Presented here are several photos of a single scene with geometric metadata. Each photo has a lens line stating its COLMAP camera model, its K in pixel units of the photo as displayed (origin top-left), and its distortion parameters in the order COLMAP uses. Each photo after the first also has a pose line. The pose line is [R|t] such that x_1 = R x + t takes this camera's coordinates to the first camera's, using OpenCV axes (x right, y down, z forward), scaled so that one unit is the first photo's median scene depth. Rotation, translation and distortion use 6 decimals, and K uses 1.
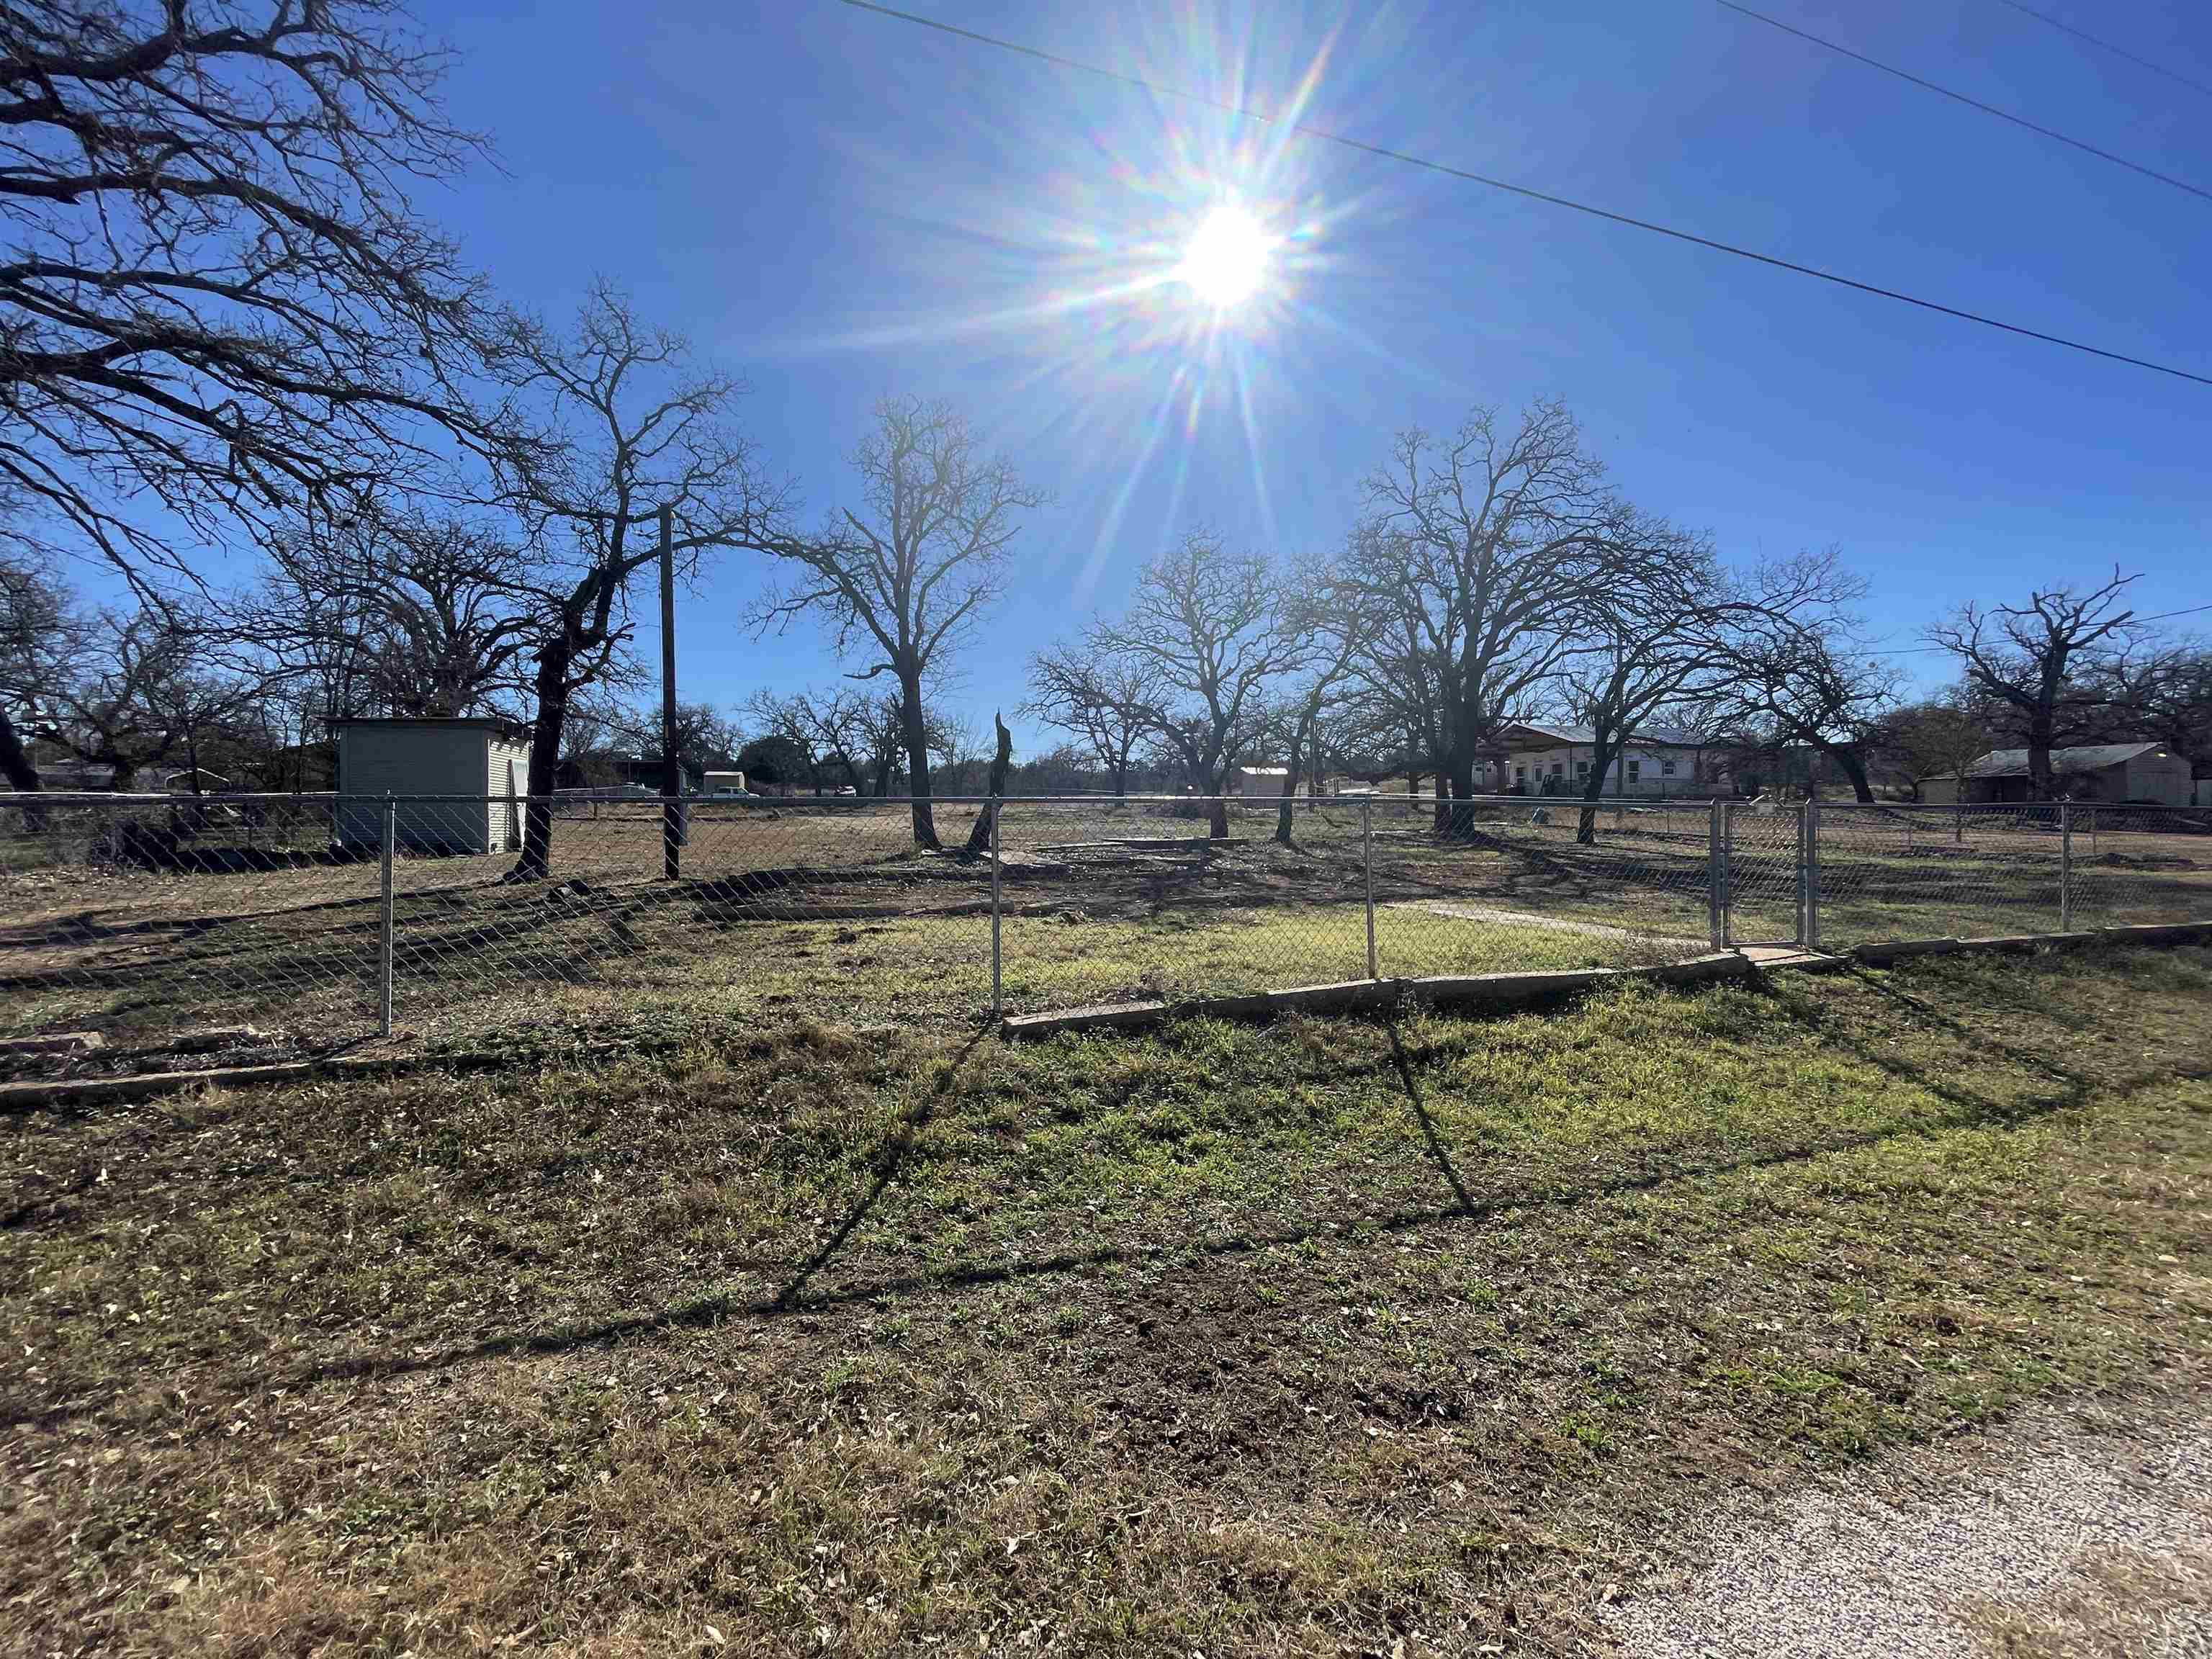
lens RADIAL K [[892.8, 0, 1113.5], [0, 892.8, 832.1], [0, 0, 1]] dist [-0.001296, -0.000664]
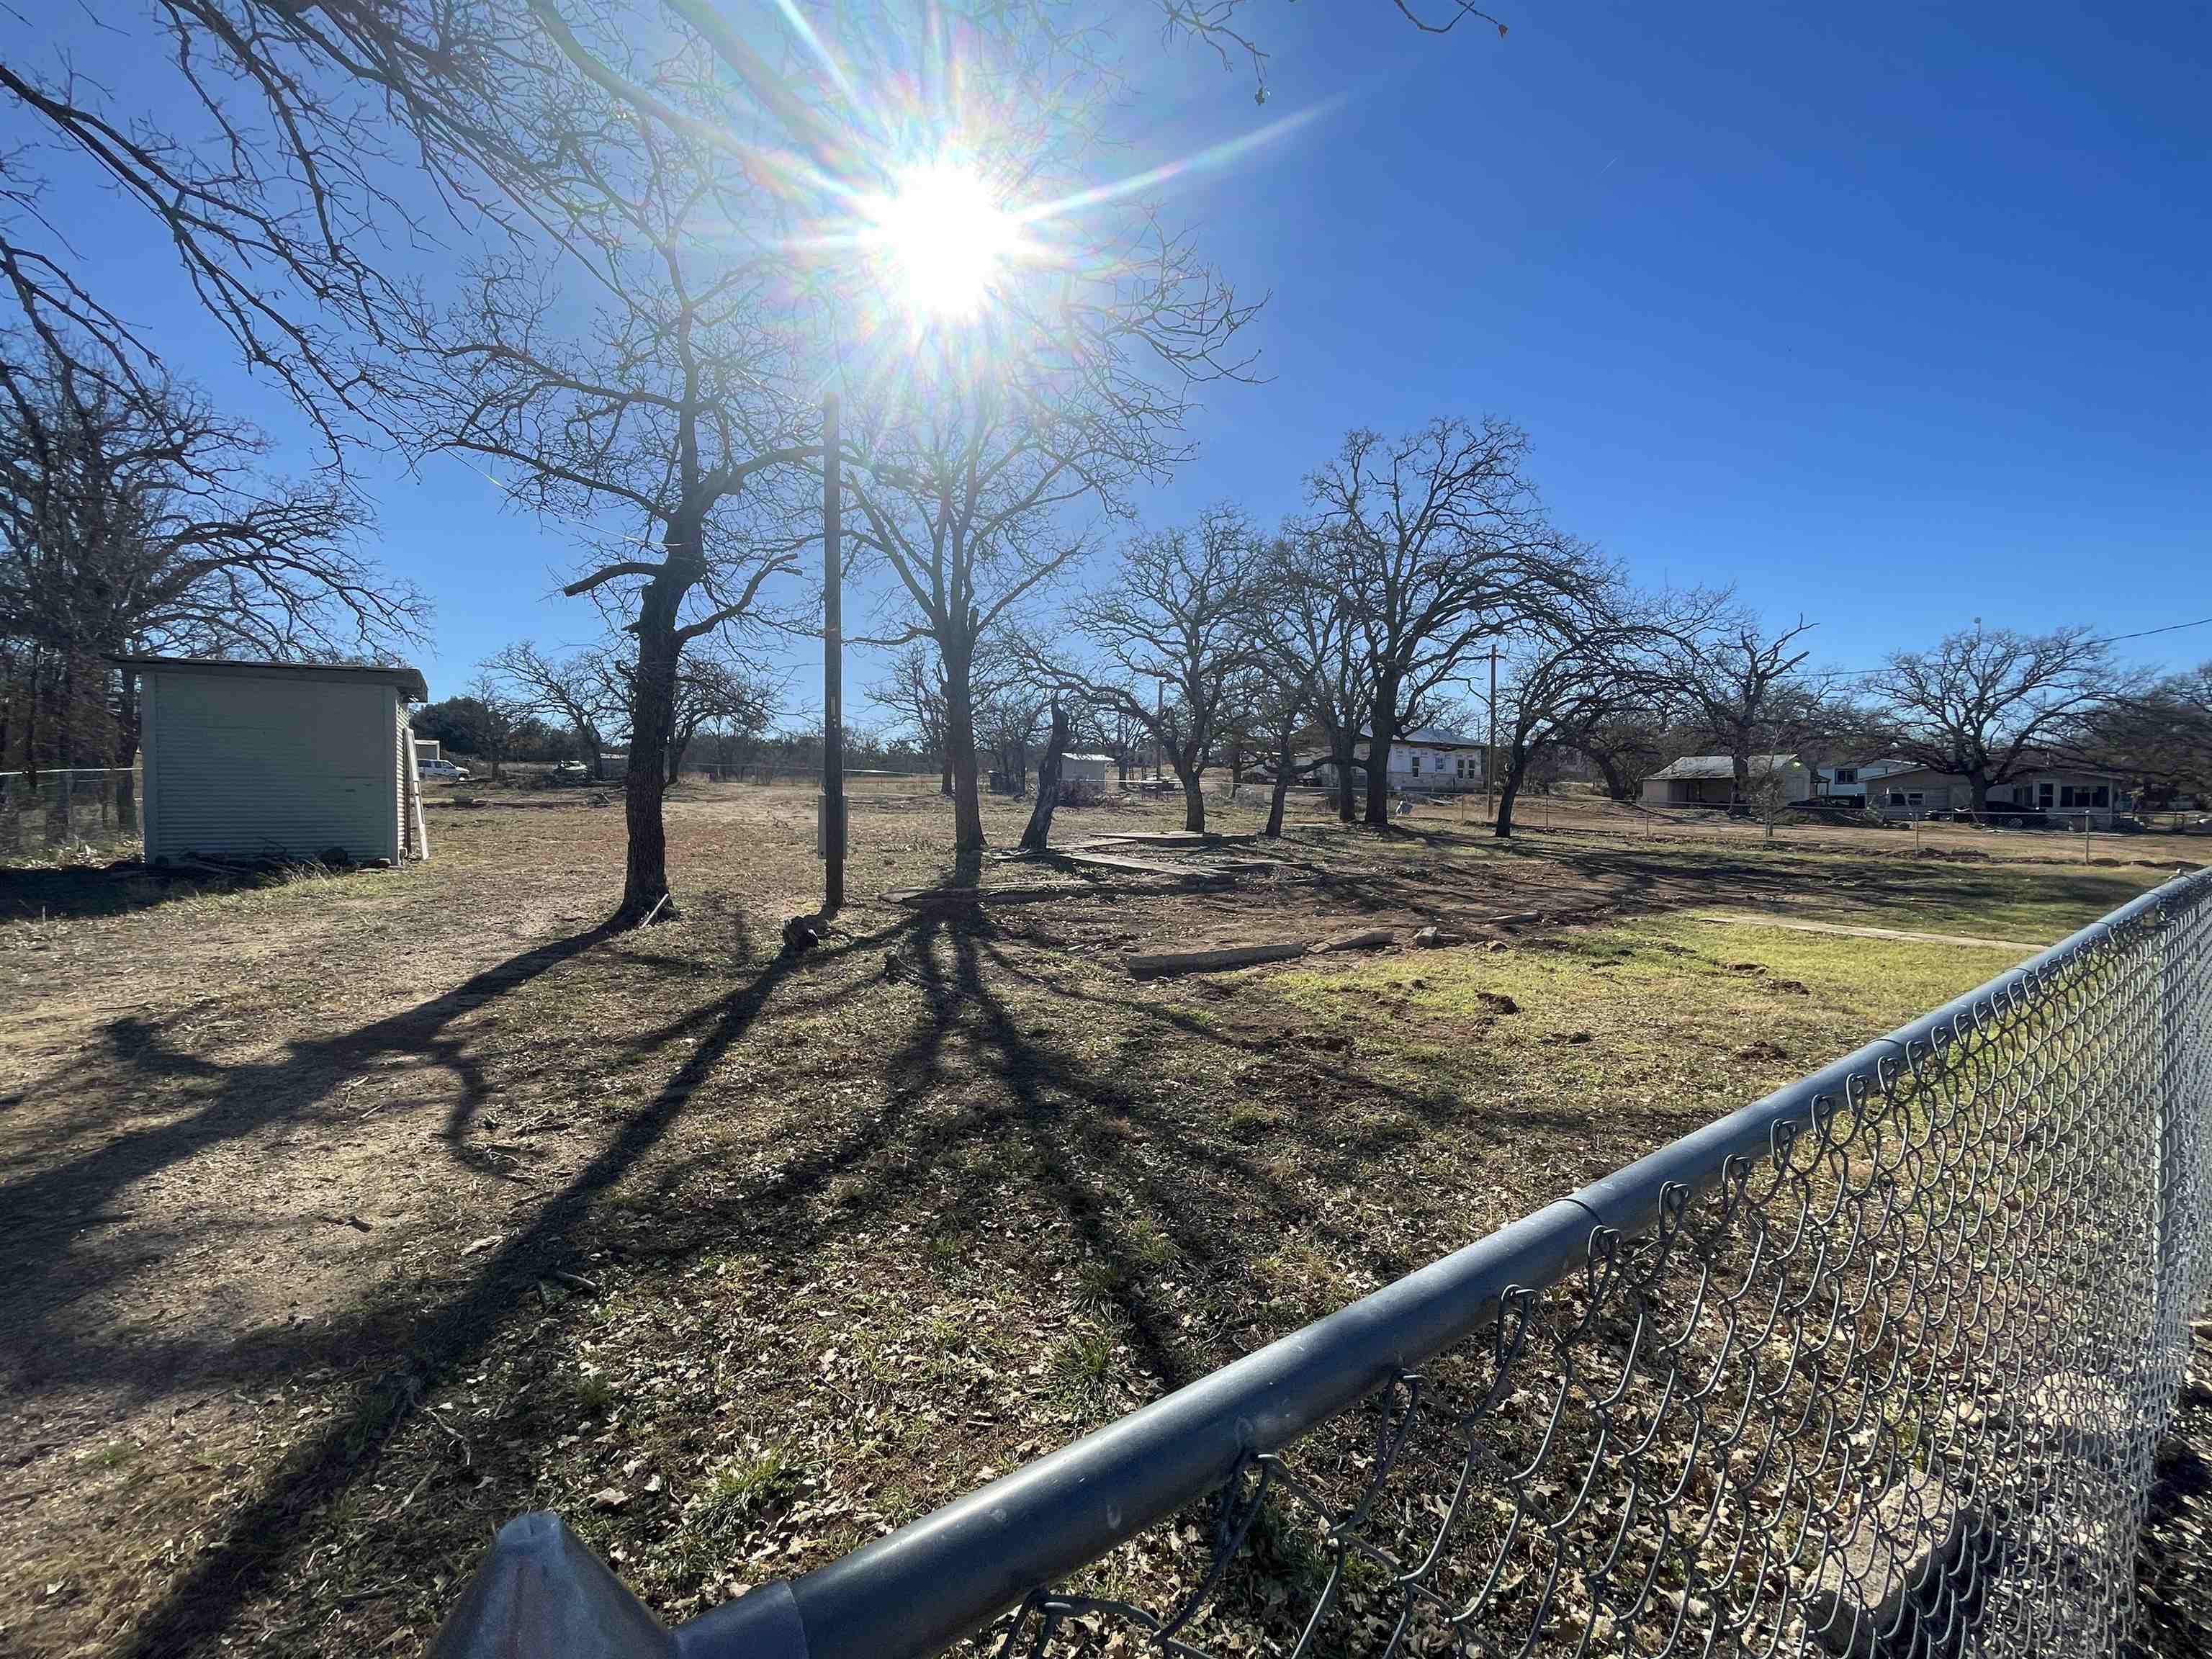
lens RADIAL K [[892.8, 0, 1106.4], [0, 892.8, 824.2], [0, 0, 1]] dist [-0.001296, -0.000664]
pose [[0.949312, 0.001273, 0.314334, -0.217823], [-0.005257, 0.999916, 0.011829, -0.010552], [-0.314292, -0.012882, 0.949239, 0.096322]]
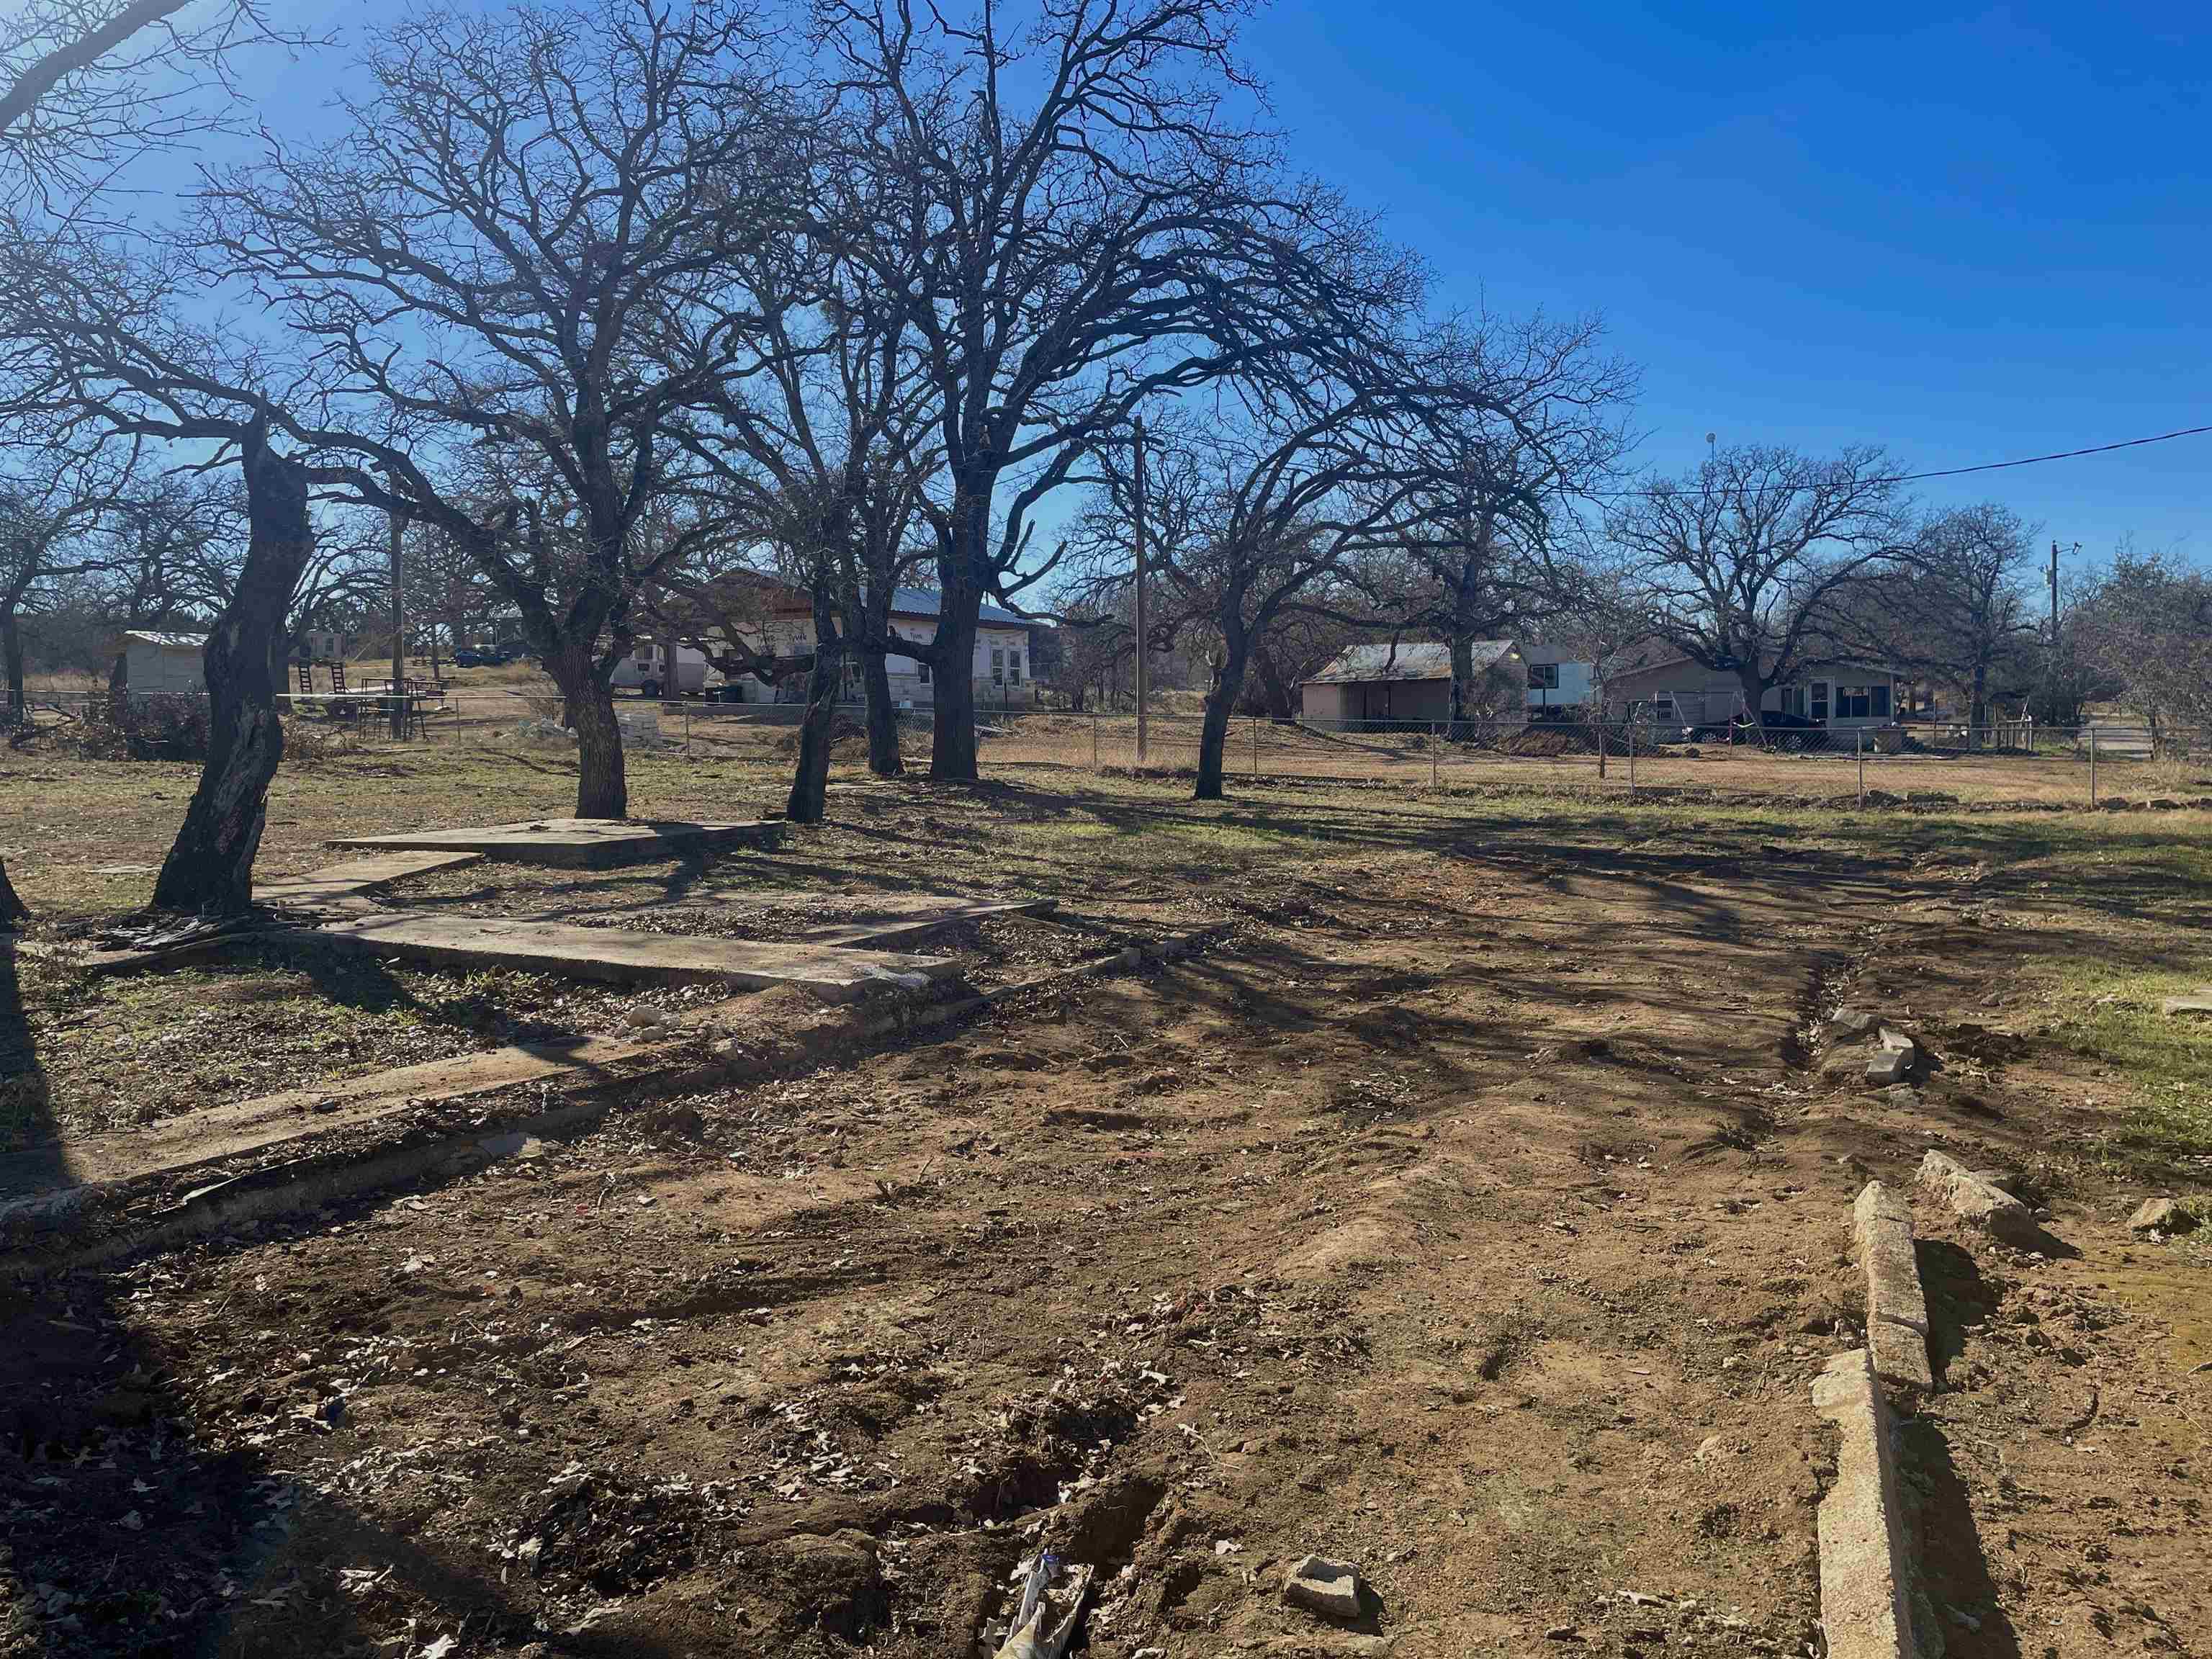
lens RADIAL K [[1658.7, 0, 1082.1], [0, 1658.7, 808.6], [0, 0, 1]] dist [0.102480, -0.126290]
pose [[0.694953, -0.042527, 0.717796, -0.201077], [0.023942, 0.999065, 0.036012, -0.015592], [-0.718656, -0.007841, 0.695321, 0.281857]]
